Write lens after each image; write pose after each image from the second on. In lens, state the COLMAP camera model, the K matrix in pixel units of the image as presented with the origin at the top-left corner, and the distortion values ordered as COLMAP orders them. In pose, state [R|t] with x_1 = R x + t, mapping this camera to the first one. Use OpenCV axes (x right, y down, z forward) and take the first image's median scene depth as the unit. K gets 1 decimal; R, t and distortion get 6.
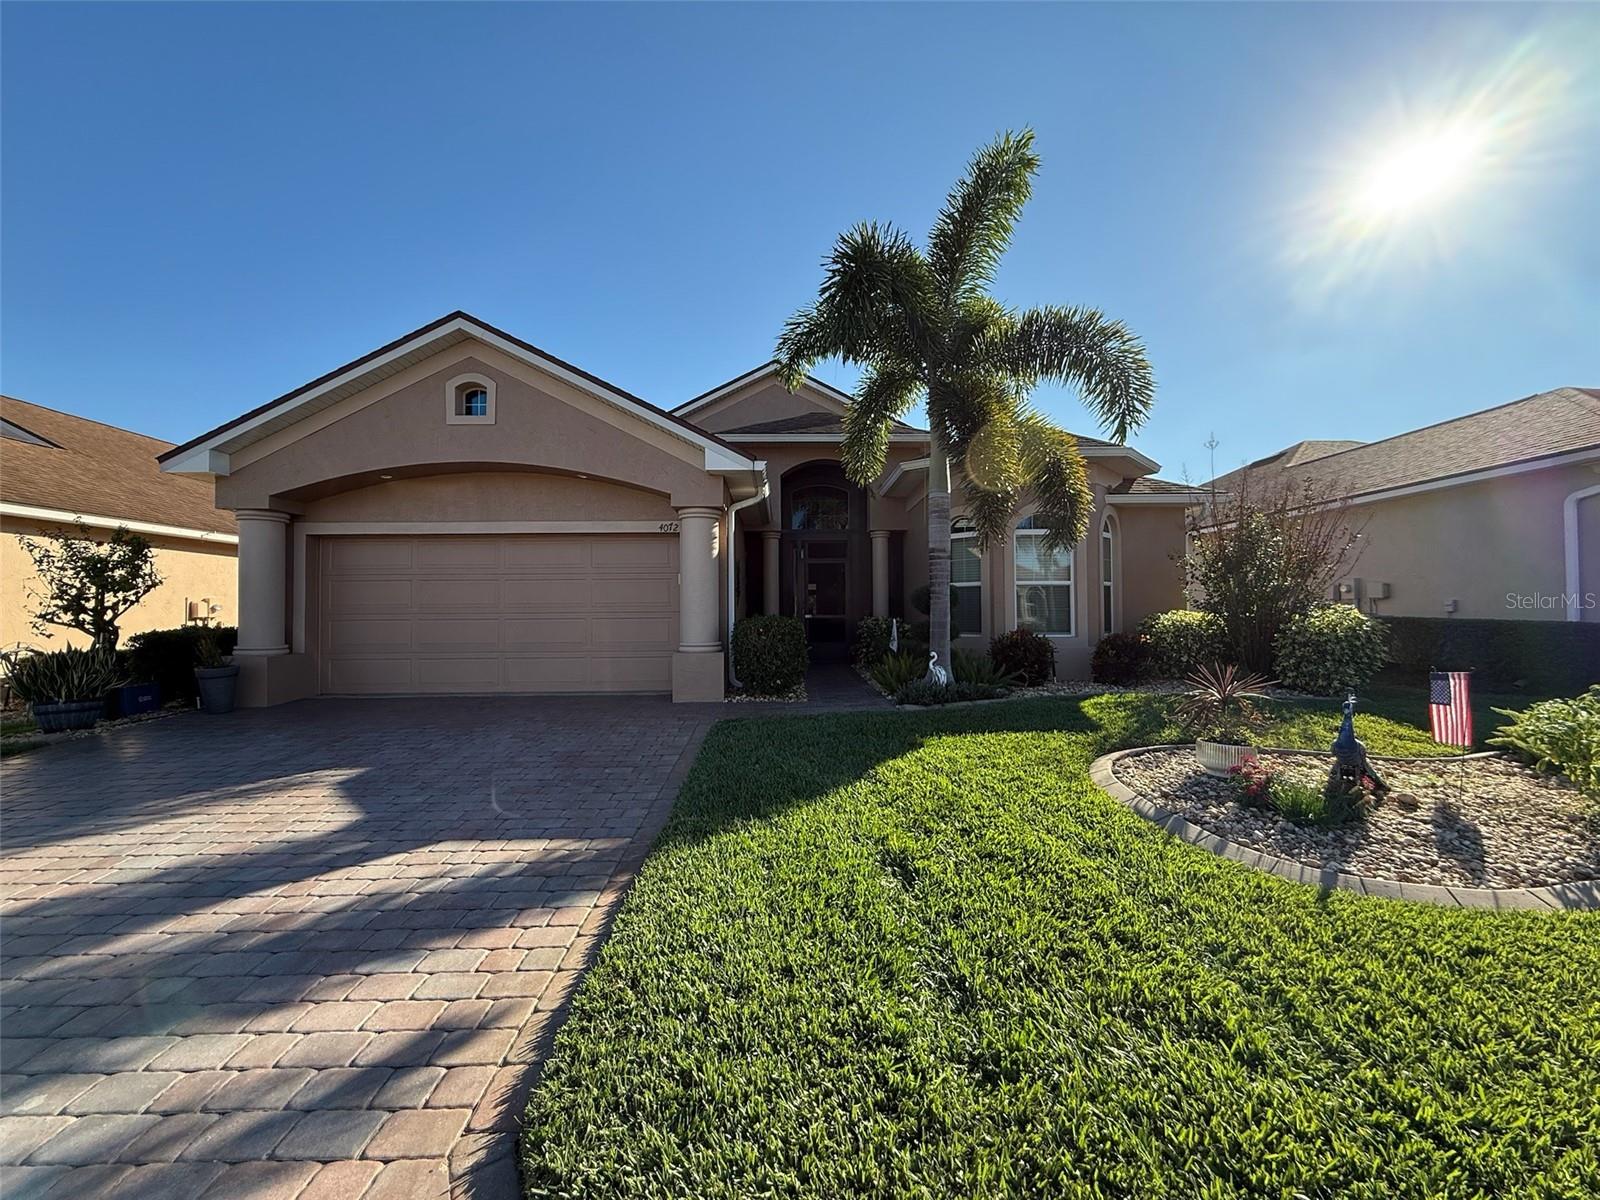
lens RADIAL K [[633.5, 0, 800.0], [0, 633.5, 600.0], [0, 0, 1]] dist [0.001223, 0.000009]
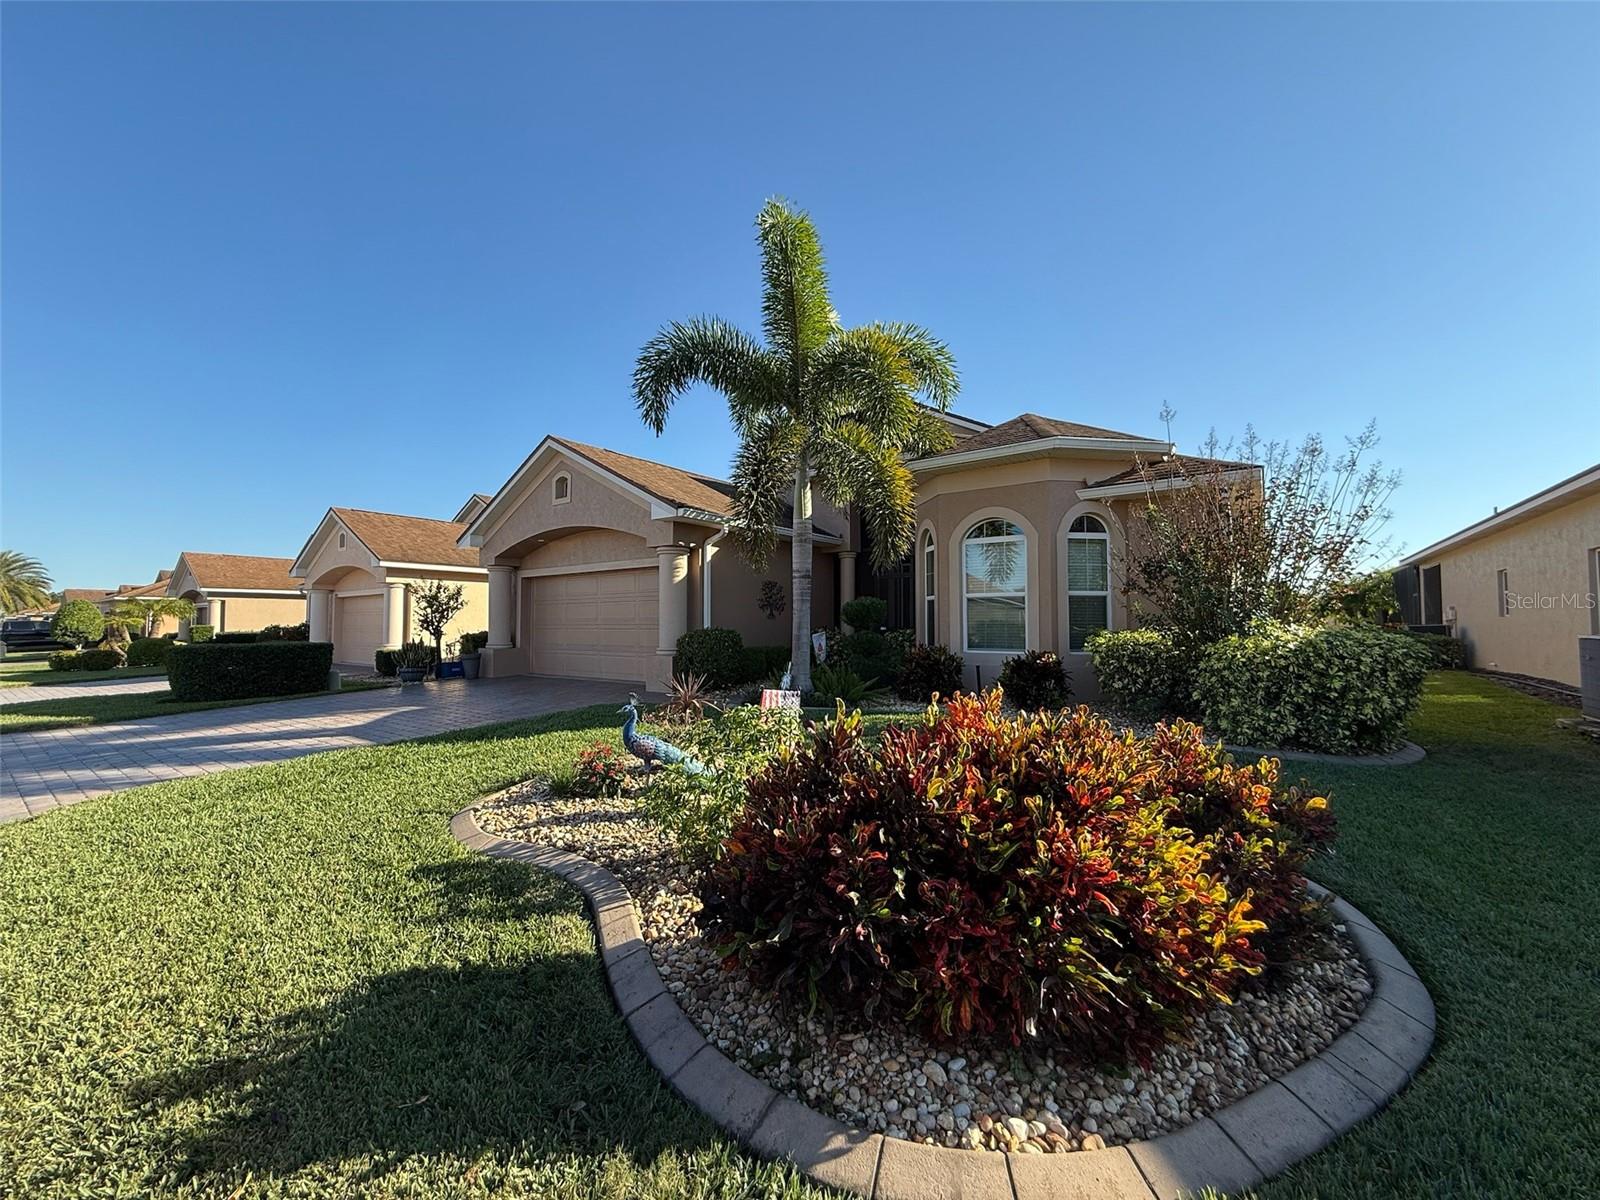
lens RADIAL K [[633.5, 0, 800.0], [0, 633.5, 600.0], [0, 0, 1]] dist [0.001223, 0.000009]
pose [[0.818874, -0.017811, -0.573697, 0.841695], [0.006690, 0.999747, -0.021488, -0.002257], [0.573934, 0.013758, 0.818786, 0.060939]]
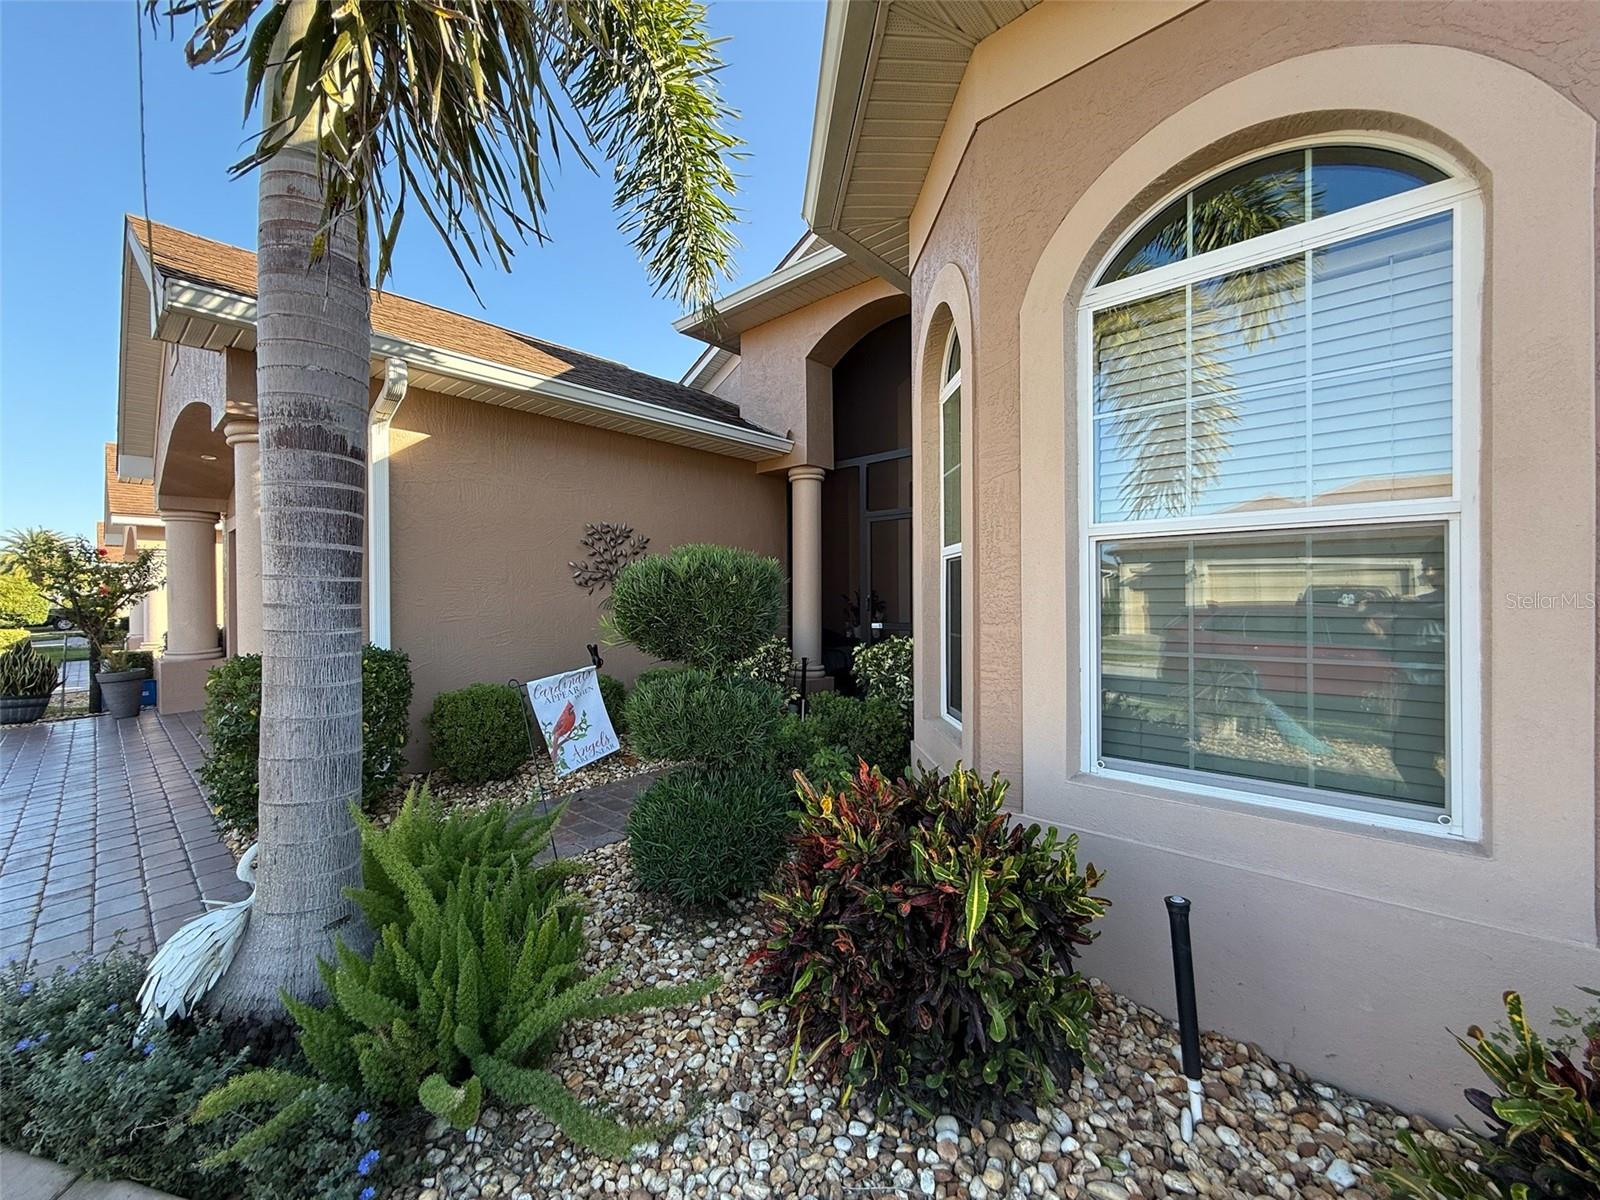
lens RADIAL K [[633.5, 0, 800.0], [0, 633.5, 600.0], [0, 0, 1]] dist [0.001223, 0.000009]
pose [[0.757905, 0.002665, -0.652359, 0.586840], [0.015647, 0.999630, 0.022262, -0.010105], [0.652177, -0.027080, 0.757583, 0.697562]]
